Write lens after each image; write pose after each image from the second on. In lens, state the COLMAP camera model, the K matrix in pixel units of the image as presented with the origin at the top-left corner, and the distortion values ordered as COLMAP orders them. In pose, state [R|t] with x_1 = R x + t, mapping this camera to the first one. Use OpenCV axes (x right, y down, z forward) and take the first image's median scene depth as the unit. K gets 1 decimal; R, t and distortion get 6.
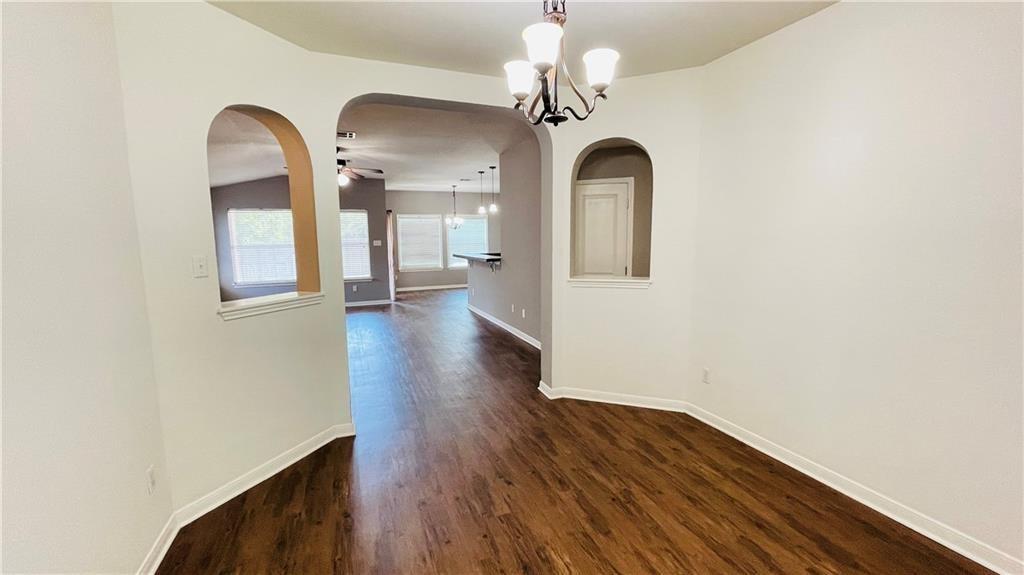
lens RADIAL K [[410.0, 0, 513.2], [0, 410.0, 293.6], [0, 0, 1]] dist [-0.001252, 0.000129]
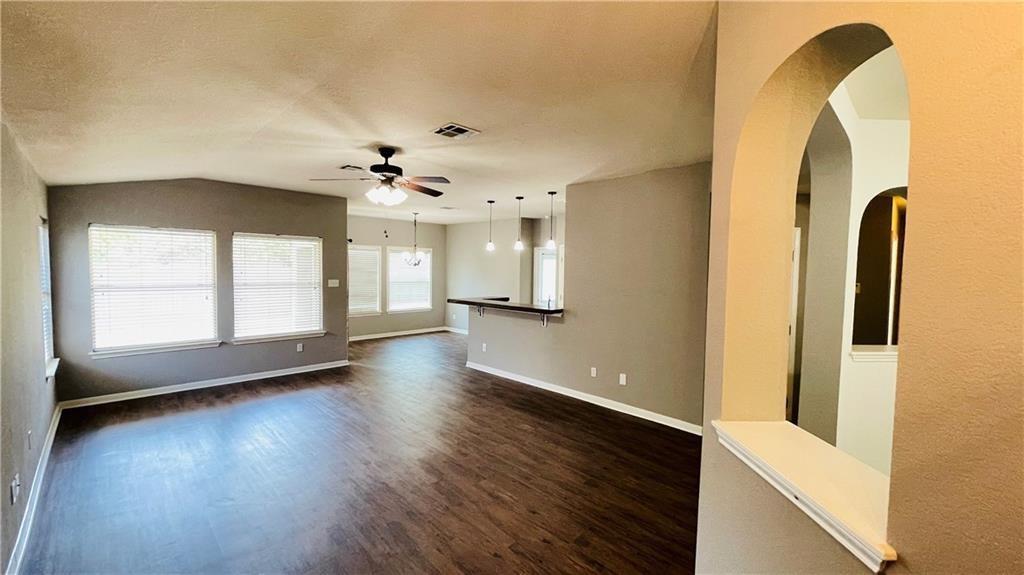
lens RADIAL K [[410.0, 0, 510.0], [0, 410.0, 283.8], [0, 0, 1]] dist [-0.001252, 0.000129]
pose [[0.920004, 0.013594, 0.391672, -0.328780], [0.025782, 0.995134, -0.095099, -0.044825], [-0.391059, 0.097589, 0.915177, 0.210998]]
